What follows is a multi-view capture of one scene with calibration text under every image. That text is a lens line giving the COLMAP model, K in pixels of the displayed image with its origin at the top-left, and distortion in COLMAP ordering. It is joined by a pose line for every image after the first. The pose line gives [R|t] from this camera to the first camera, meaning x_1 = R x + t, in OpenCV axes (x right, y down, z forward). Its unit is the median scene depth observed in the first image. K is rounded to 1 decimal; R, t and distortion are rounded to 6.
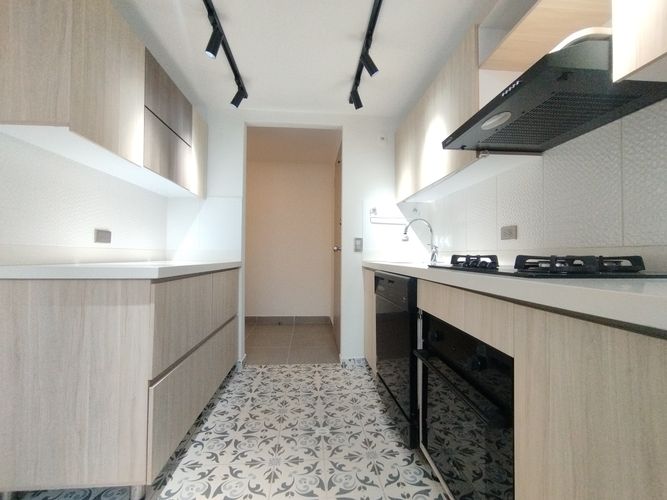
lens RADIAL K [[308.6, 0, 339.5], [0, 308.6, 249.2], [0, 0, 1]] dist [-0.069116, 0.062794]
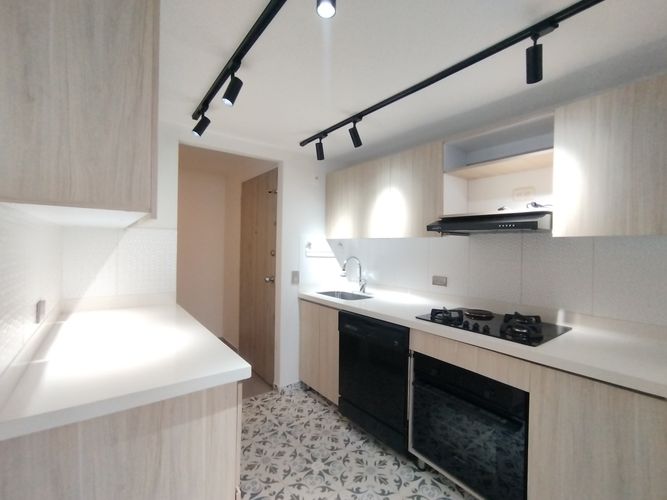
lens RADIAL K [[304.3, 0, 343.2], [0, 304.3, 250.4], [0, 0, 1]] dist [0.000589, -0.000154]
pose [[0.840539, 0.003085, 0.541743, -0.534099], [-0.023493, 0.999251, 0.030760, -0.206122], [-0.541242, -0.038582, 0.839981, 0.038591]]
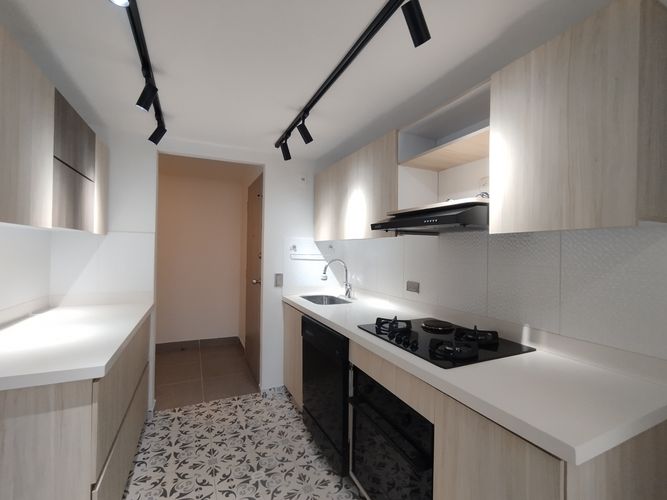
lens RADIAL K [[304.3, 0, 343.2], [0, 304.3, 250.4], [0, 0, 1]] dist [0.000589, -0.000154]
pose [[0.936613, 0.009951, 0.350225, -0.145462], [-0.017937, 0.999648, 0.019564, -0.201149], [-0.349907, -0.024606, 0.936461, -0.084458]]
